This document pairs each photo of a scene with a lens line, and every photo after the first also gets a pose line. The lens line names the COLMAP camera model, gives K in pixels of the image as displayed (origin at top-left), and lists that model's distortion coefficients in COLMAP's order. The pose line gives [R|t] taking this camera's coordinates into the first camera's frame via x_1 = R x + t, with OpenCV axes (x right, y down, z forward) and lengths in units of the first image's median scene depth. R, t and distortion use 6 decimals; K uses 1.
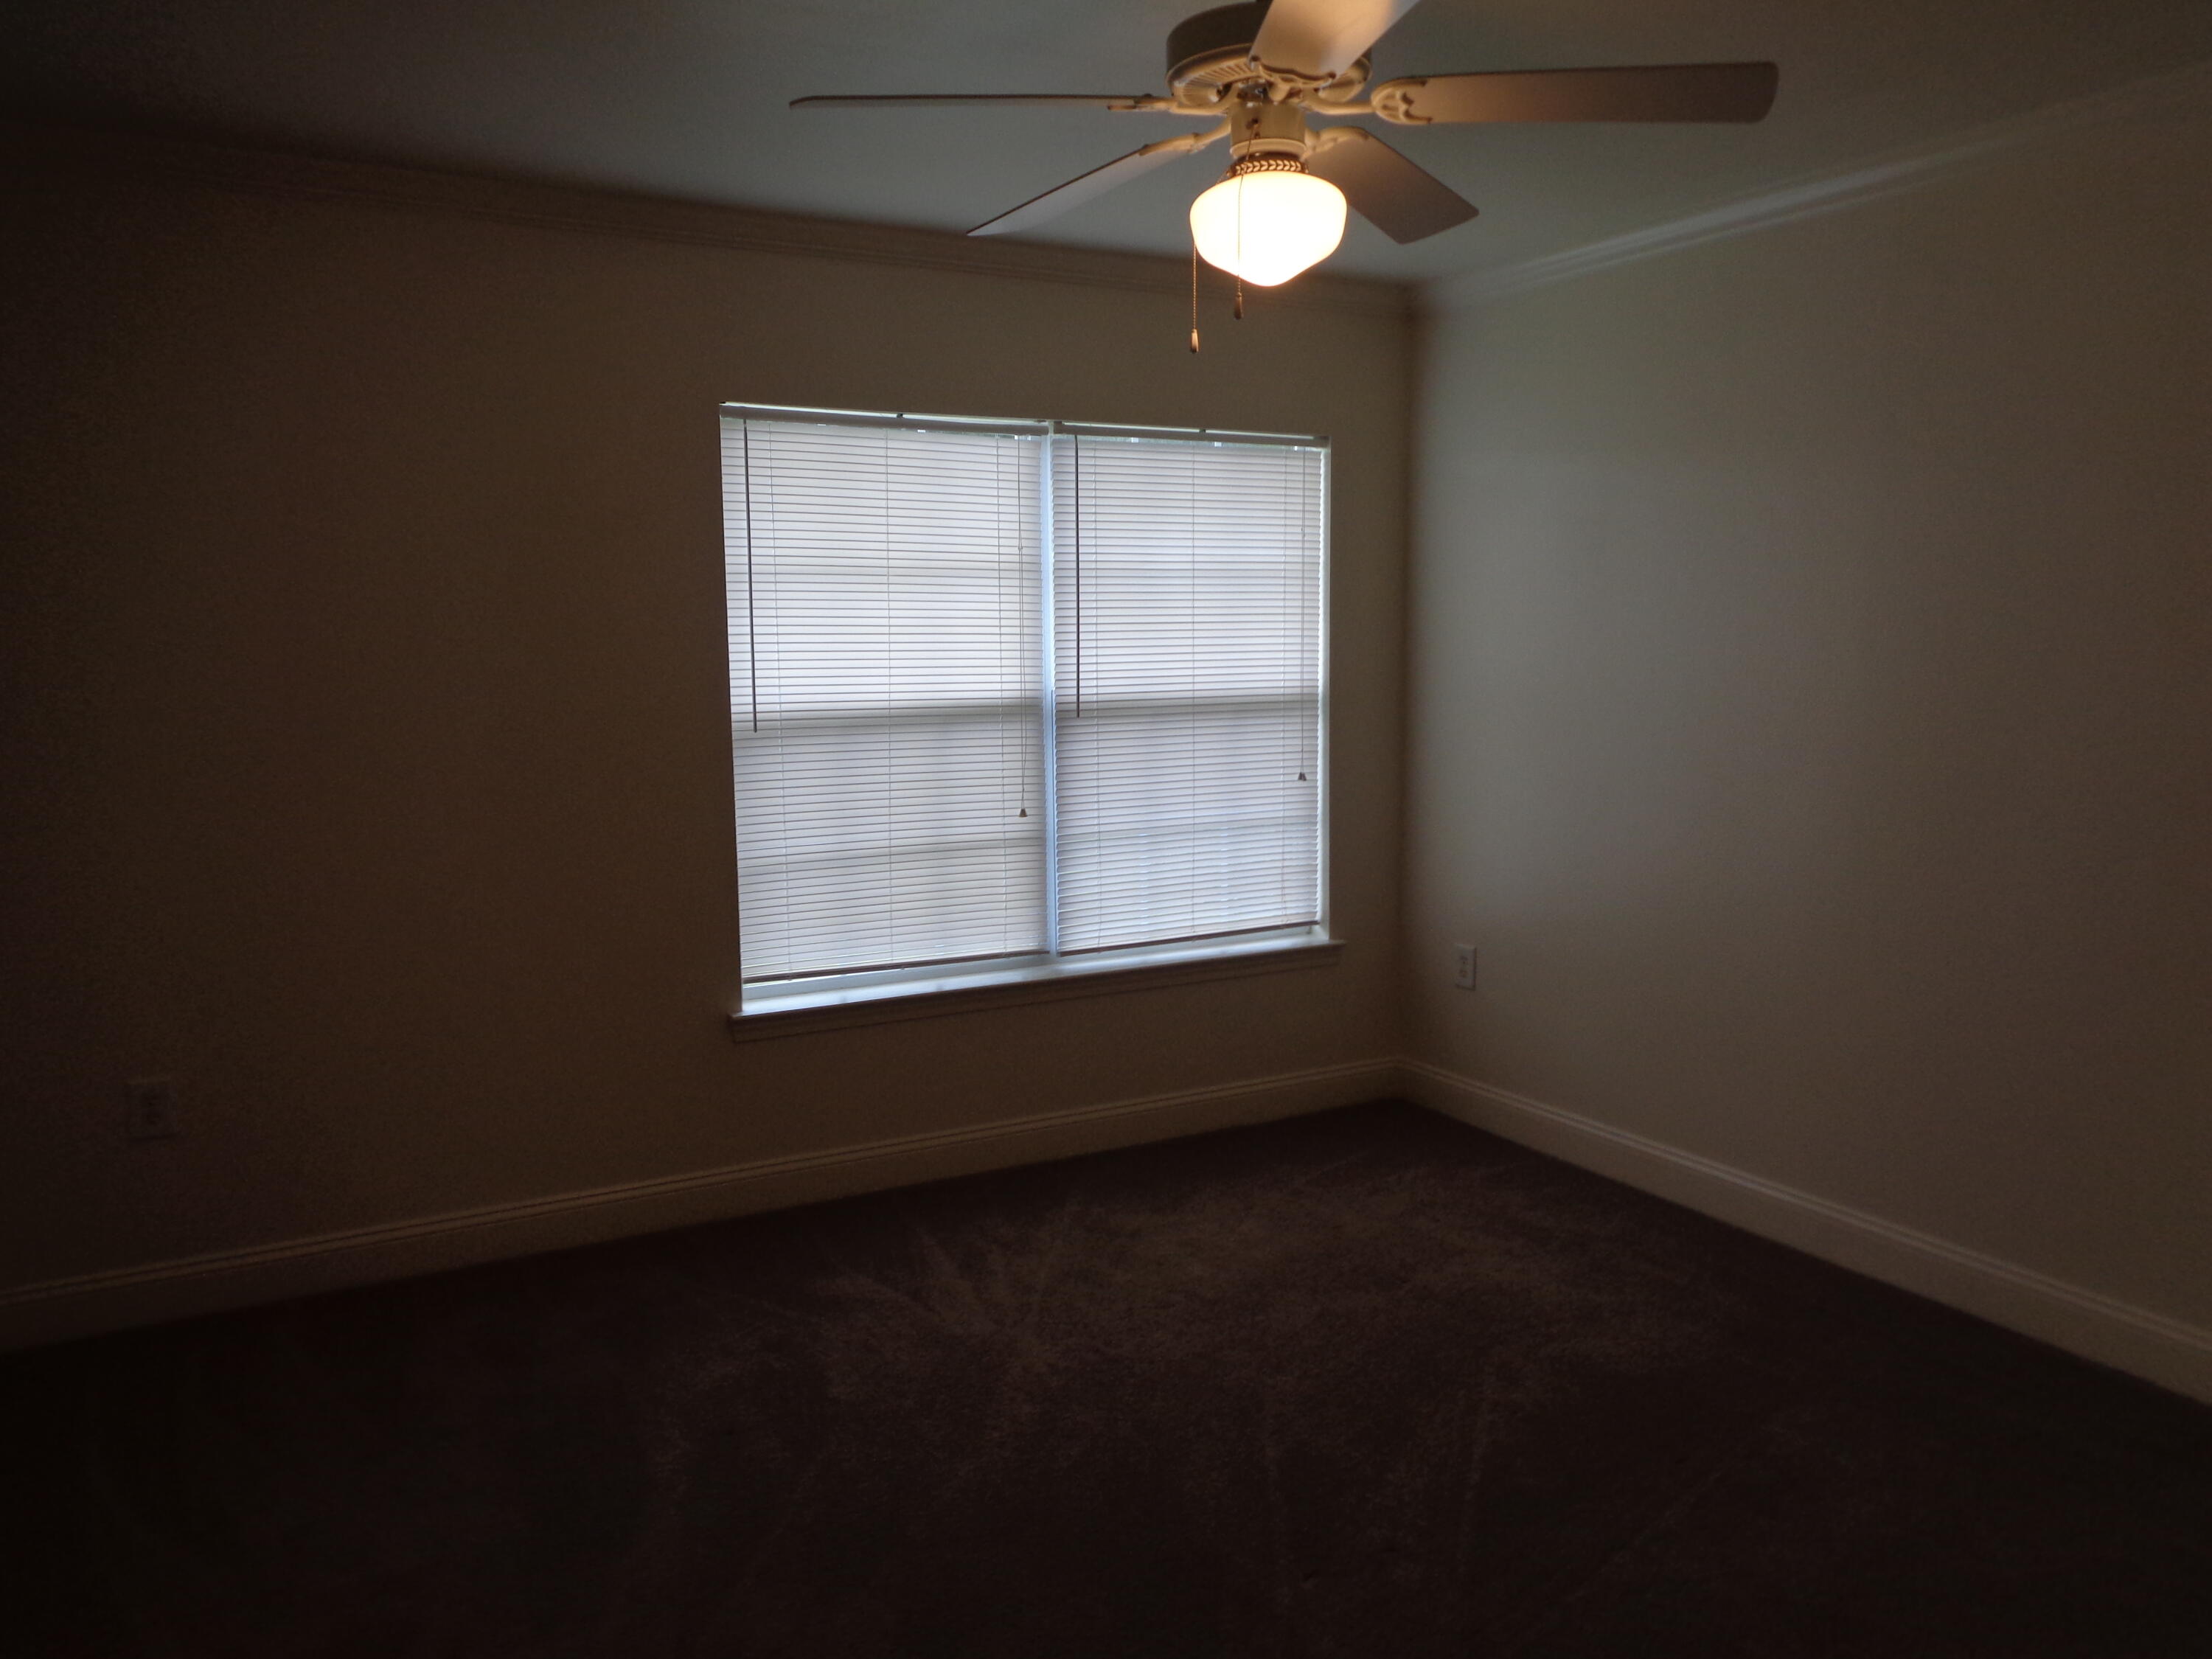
lens RADIAL K [[1670.8, 0, 1112.6], [0, 1670.8, 819.4], [0, 0, 1]] dist [0.017473, 0.006173]
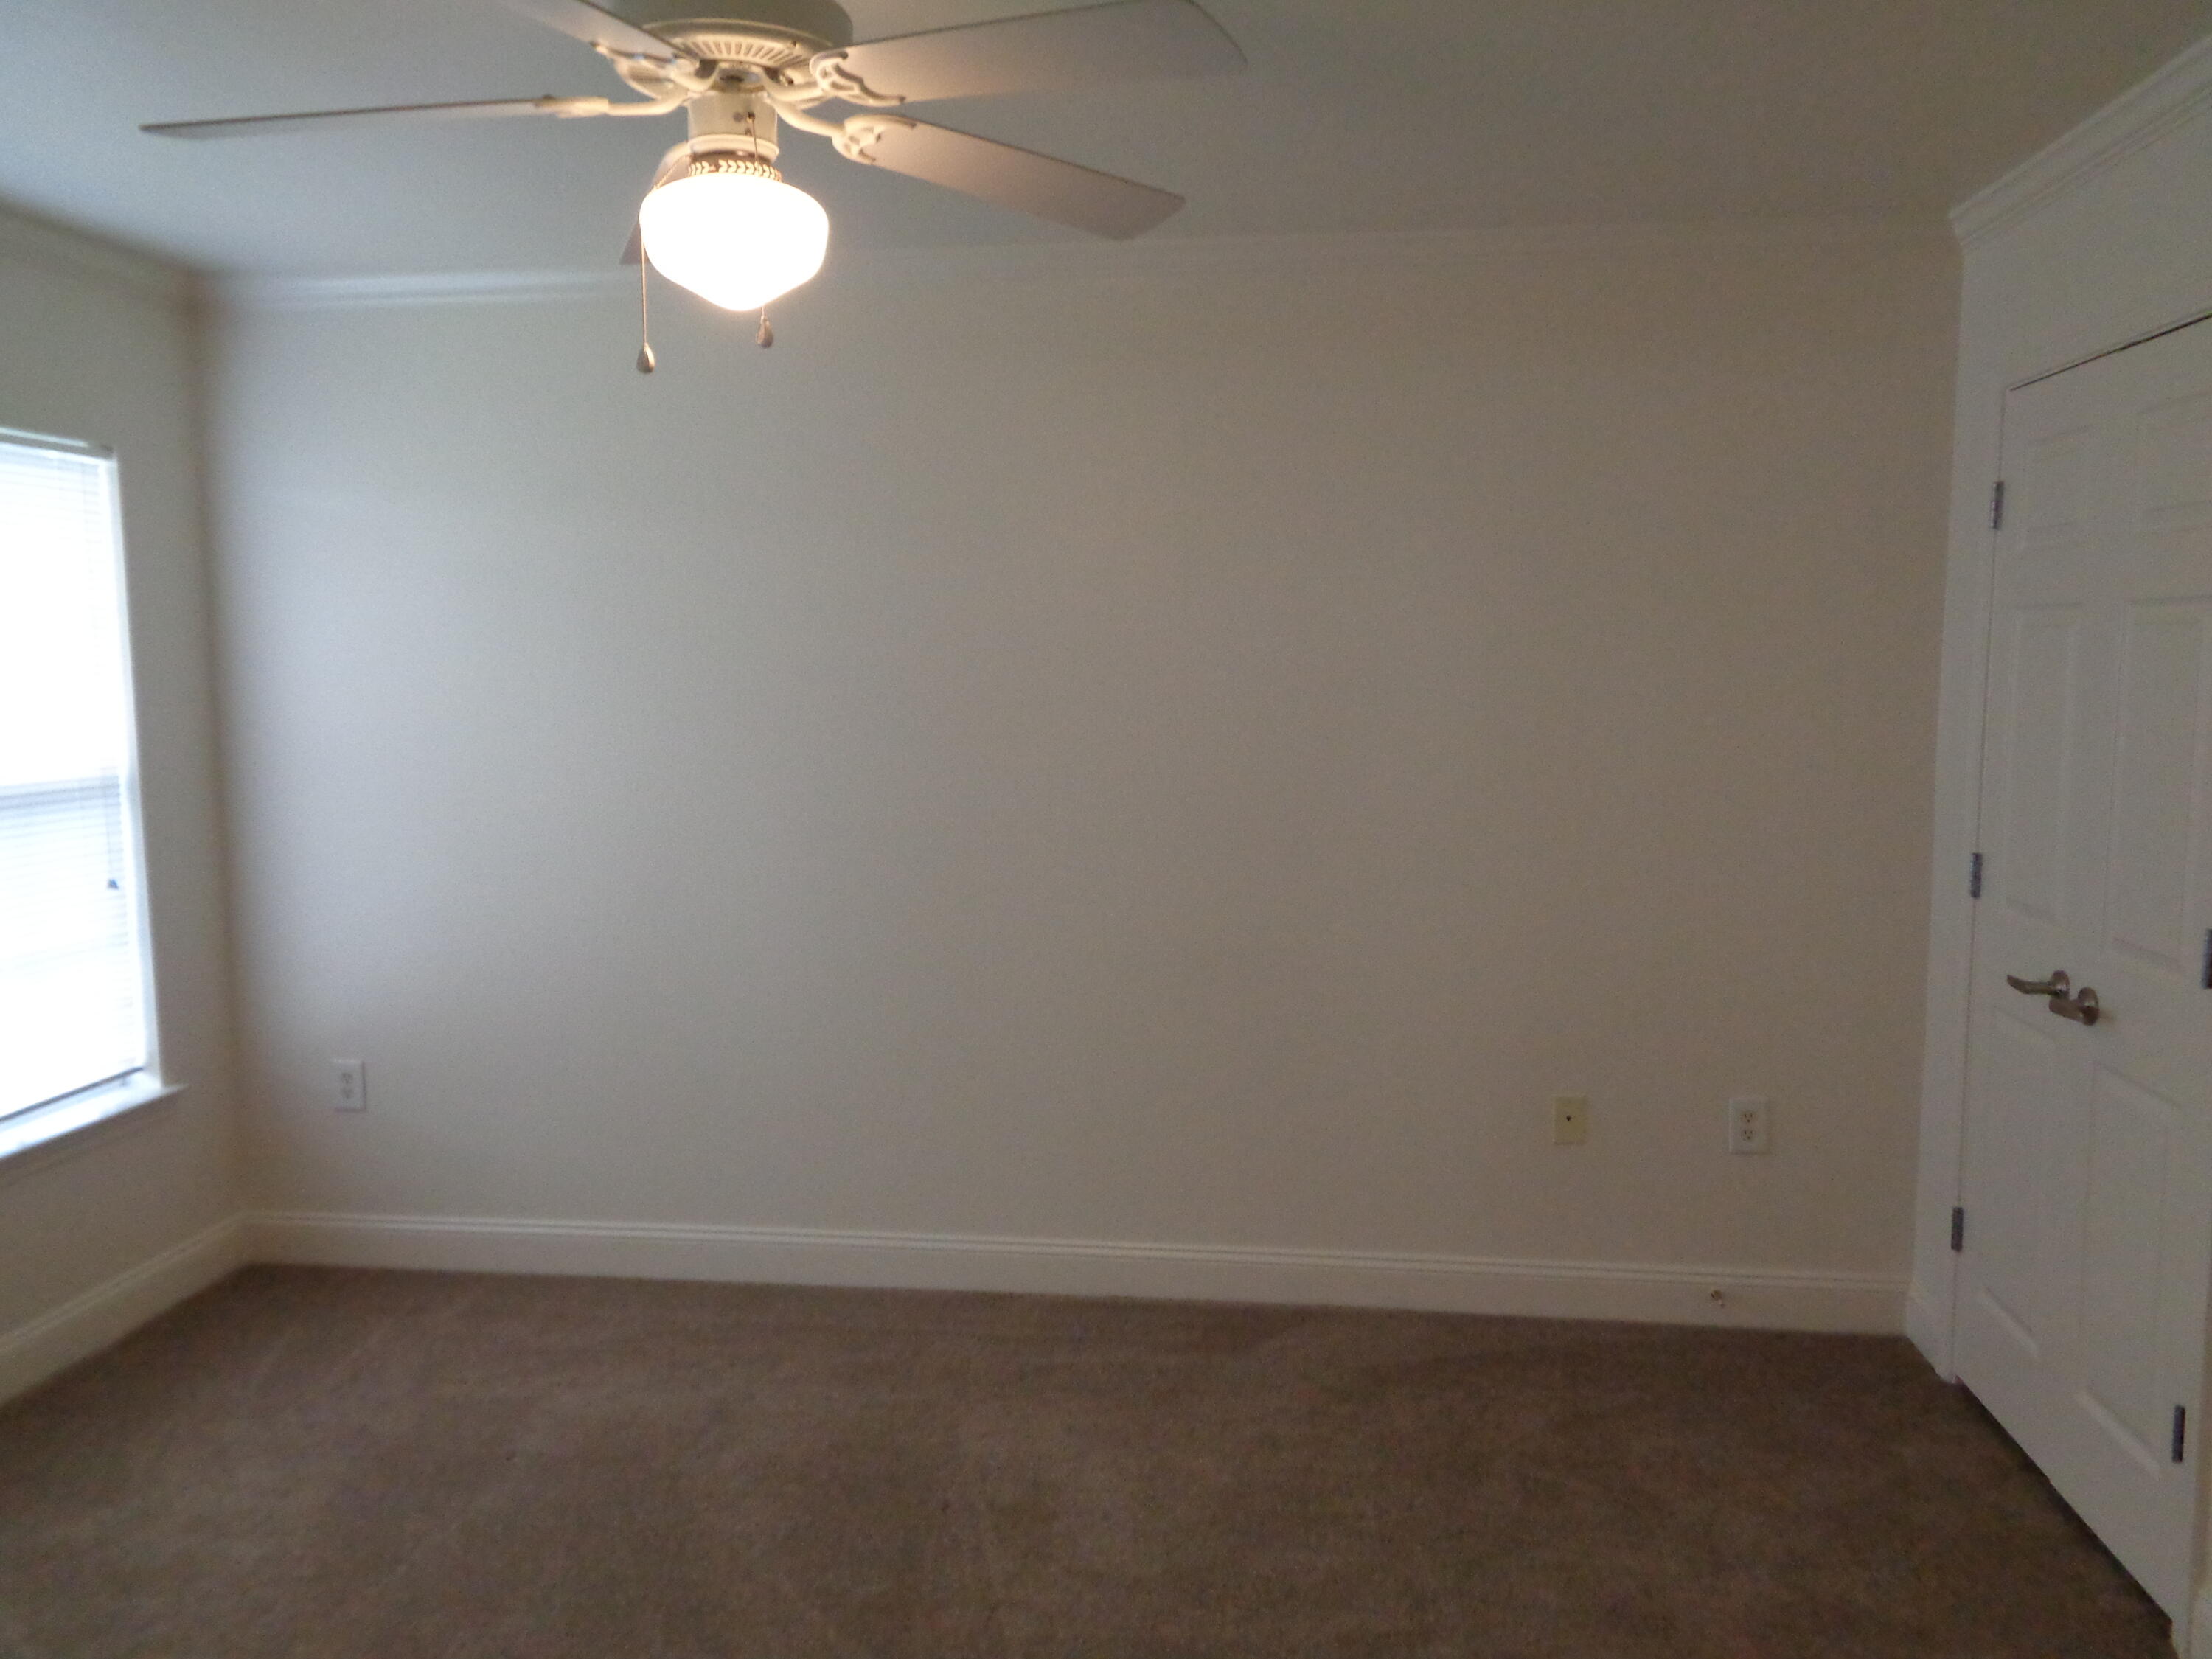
lens RADIAL K [[1670.8, 0, 1112.6], [0, 1670.8, 819.4], [0, 0, 1]] dist [0.017473, 0.006173]
pose [[0.589270, -0.072093, 0.804713, -0.239278], [0.092661, 0.995469, 0.021330, -0.029359], [-0.802605, 0.061997, 0.593280, 0.172669]]
